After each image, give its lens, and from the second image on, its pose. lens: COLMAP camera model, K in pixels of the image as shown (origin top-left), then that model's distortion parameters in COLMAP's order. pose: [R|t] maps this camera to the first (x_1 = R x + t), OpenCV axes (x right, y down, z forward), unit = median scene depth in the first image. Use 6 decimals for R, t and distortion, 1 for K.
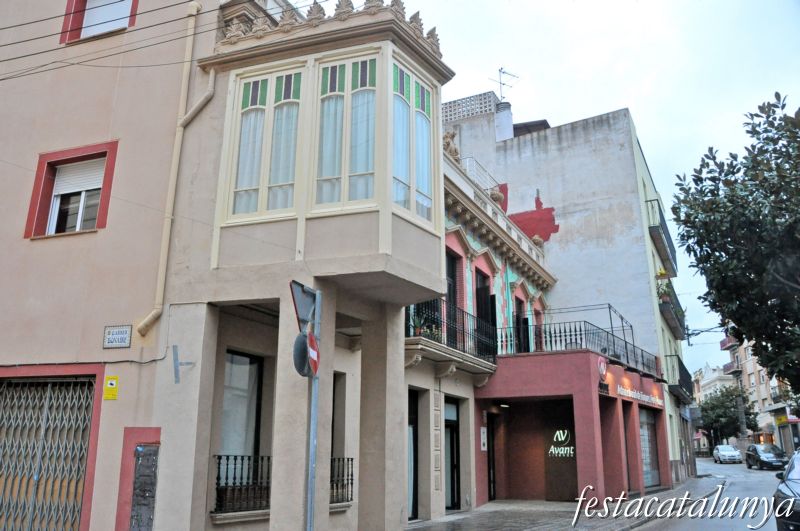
lens RADIAL K [[633.0, 0, 400.0], [0, 633.0, 265.5], [0, 0, 1]] dist [-0.009036, -0.002030]
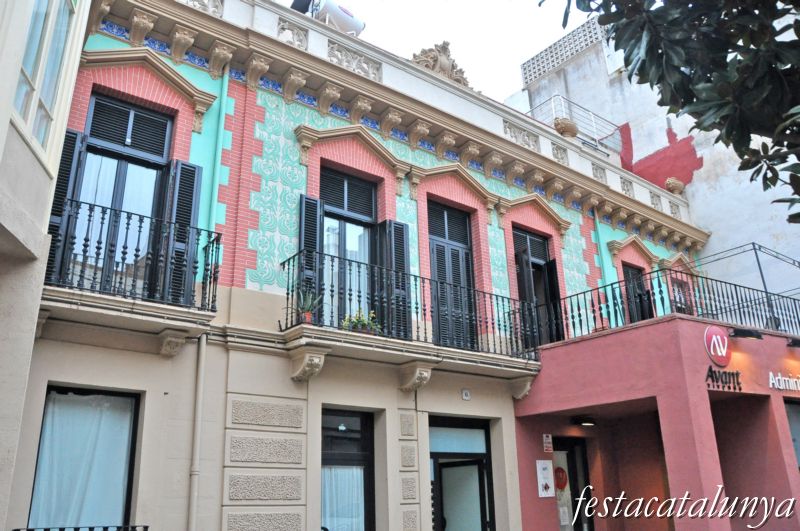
lens RADIAL K [[633.0, 0, 400.0], [0, 633.0, 265.5], [0, 0, 1]] dist [-0.009036, -0.002030]
pose [[0.919575, -0.168198, -0.355095, 0.237671], [0.150752, 0.985610, -0.076458, 0.080377], [0.362845, 0.016777, 0.931699, 0.315974]]
